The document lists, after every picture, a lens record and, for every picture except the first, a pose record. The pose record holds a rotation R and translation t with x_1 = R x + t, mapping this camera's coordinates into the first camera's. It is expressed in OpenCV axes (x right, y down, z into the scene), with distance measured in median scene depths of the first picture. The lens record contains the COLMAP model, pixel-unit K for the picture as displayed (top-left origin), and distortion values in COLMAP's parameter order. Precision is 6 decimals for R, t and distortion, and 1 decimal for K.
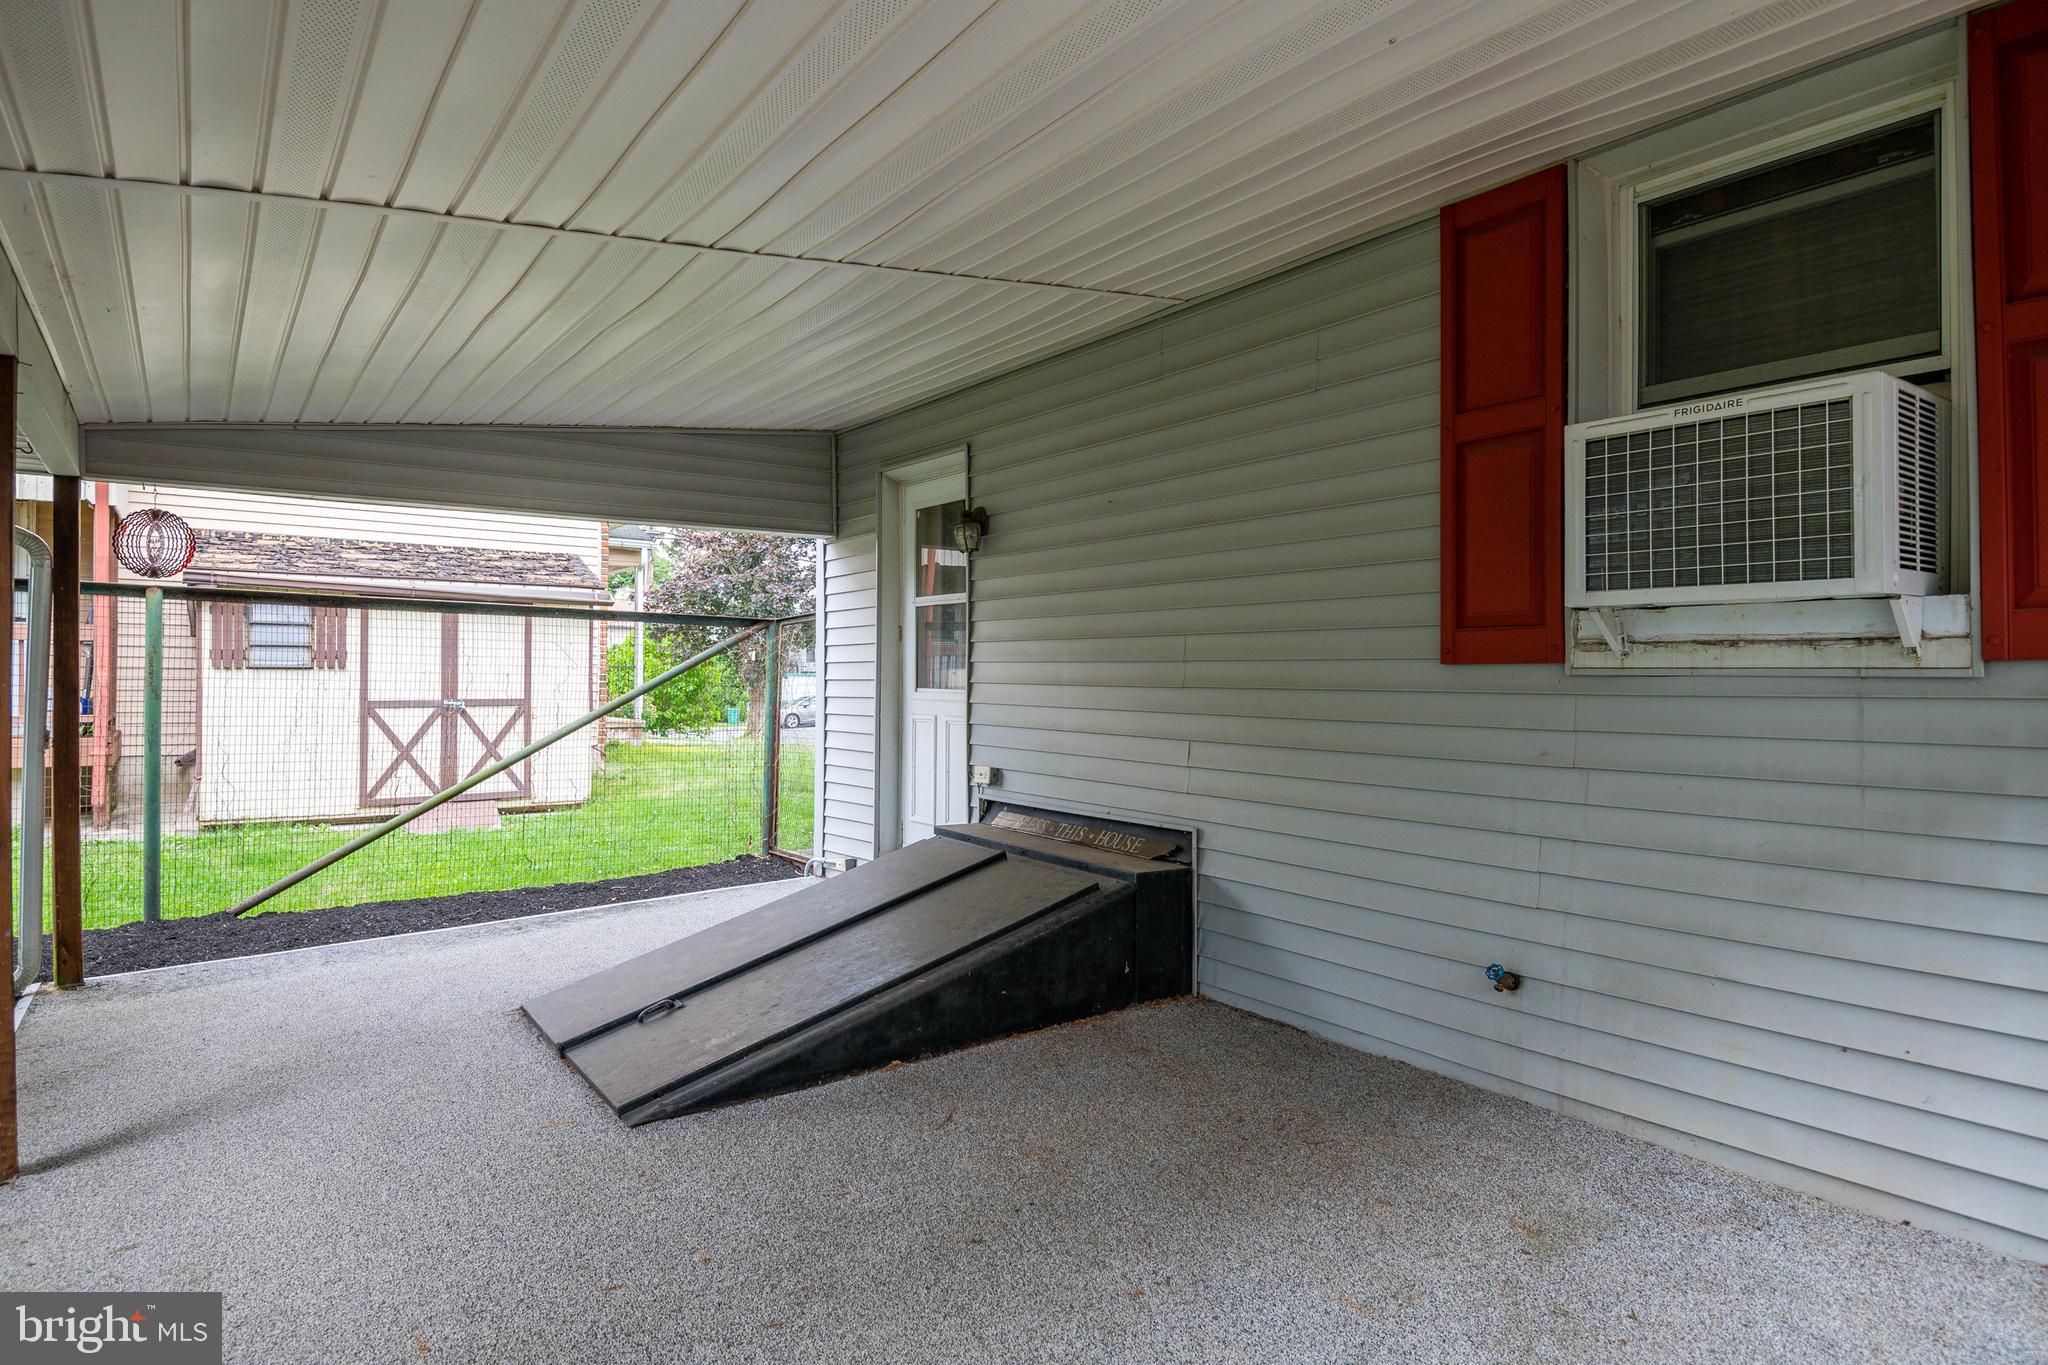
lens RADIAL K [[1099.1, 0, 1007.5], [0, 1099.1, 676.0], [0, 0, 1]] dist [0.014302, -0.032364]
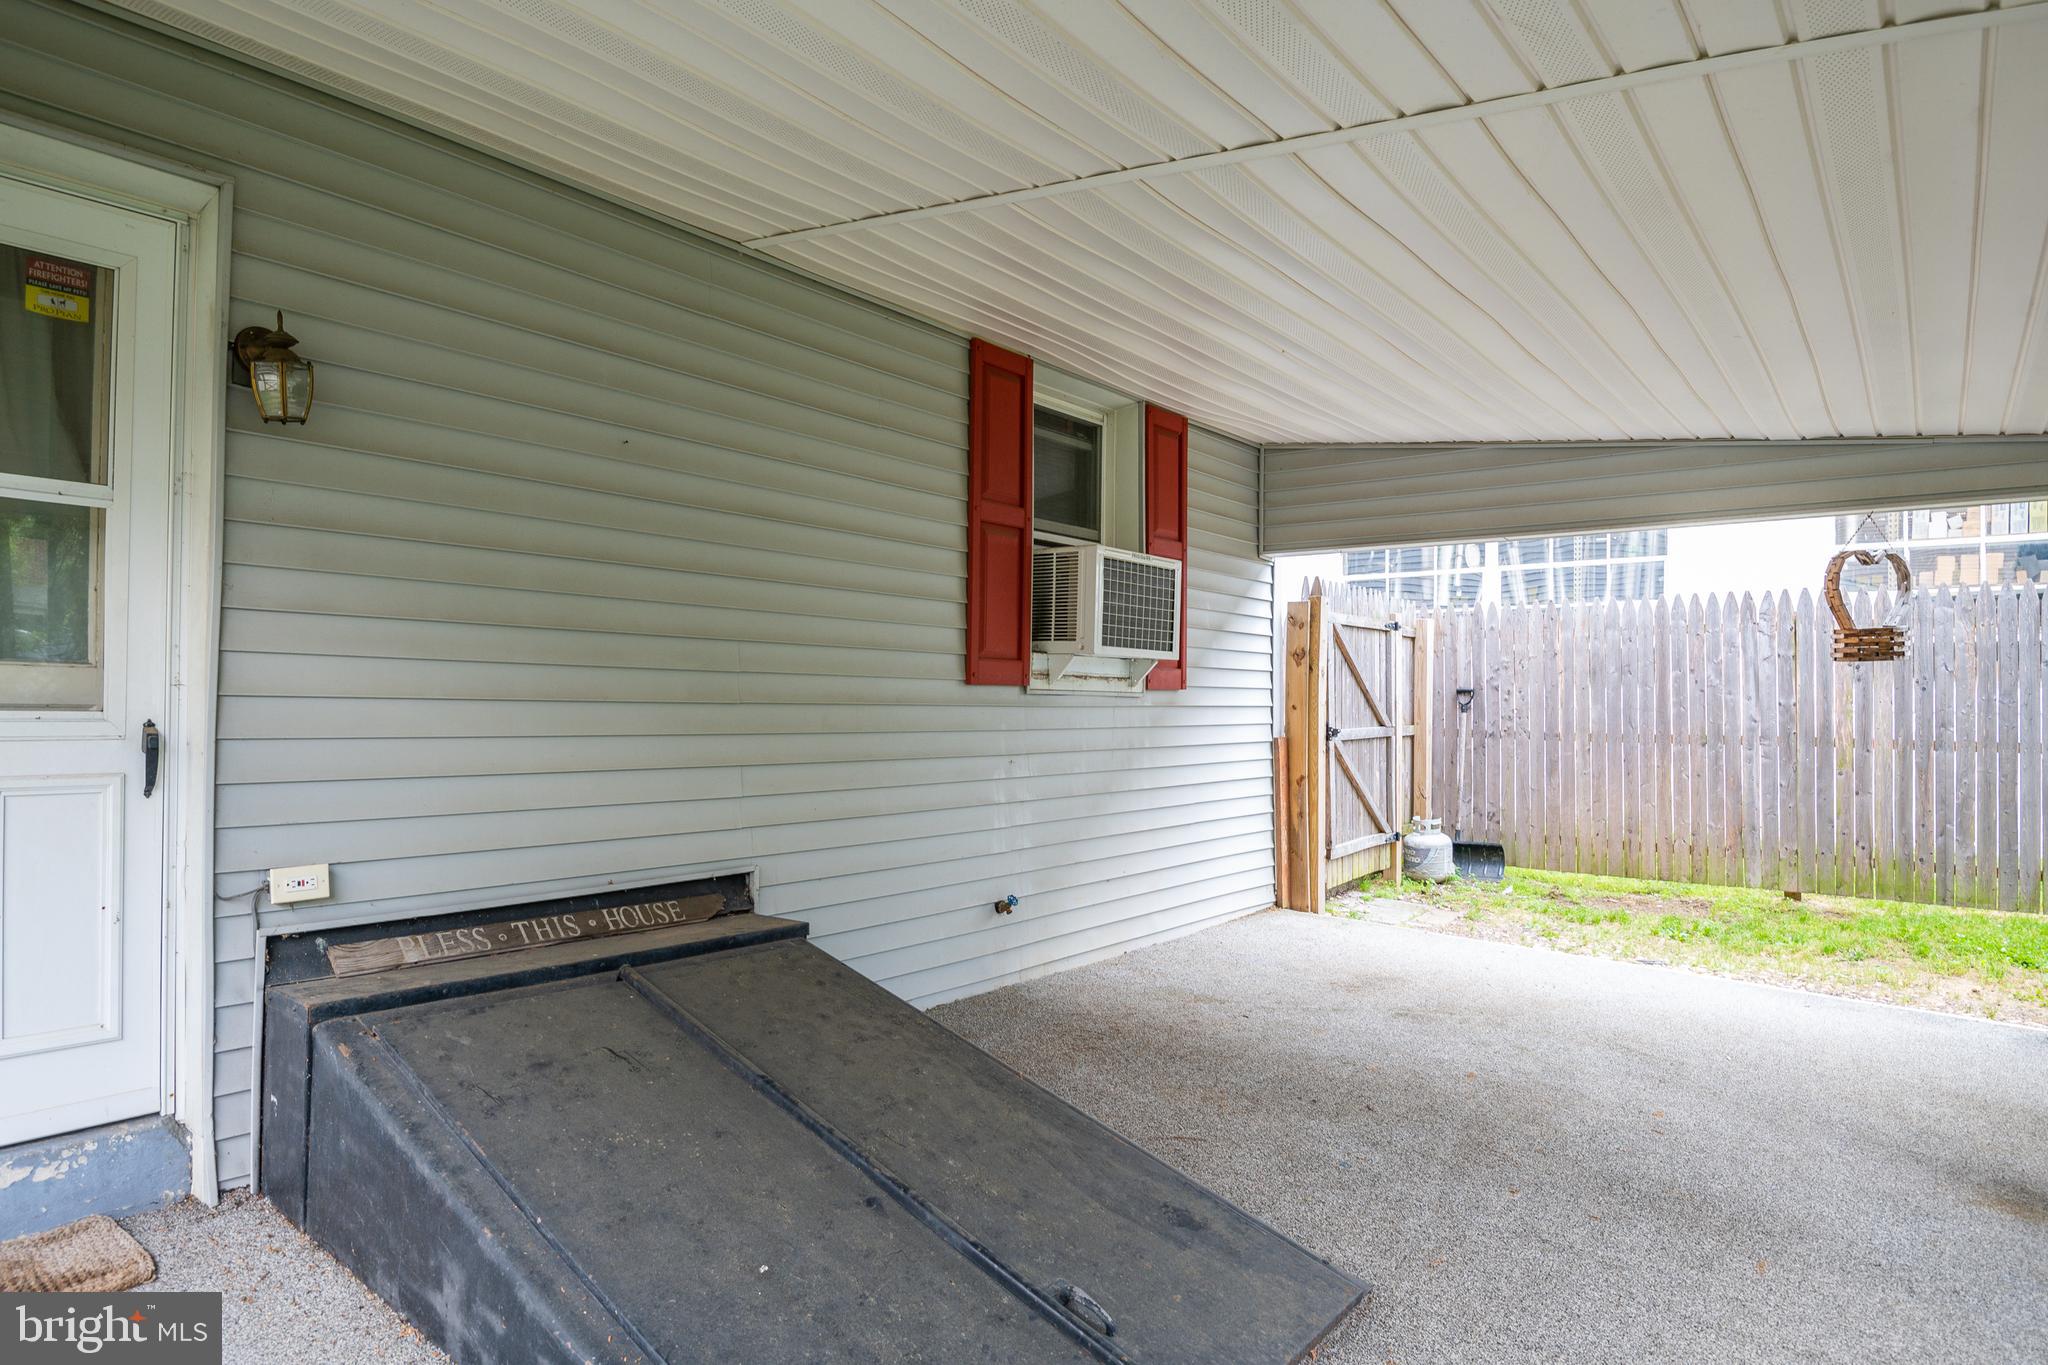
lens RADIAL K [[1099.1, 0, 1007.5], [0, 1099.1, 676.0], [0, 0, 1]] dist [0.014302, -0.032364]
pose [[-0.219417, 0.009297, 0.975587, -0.970706], [-0.019032, 0.999724, -0.013808, -0.003958], [-0.975445, -0.021597, -0.219180, 1.349121]]
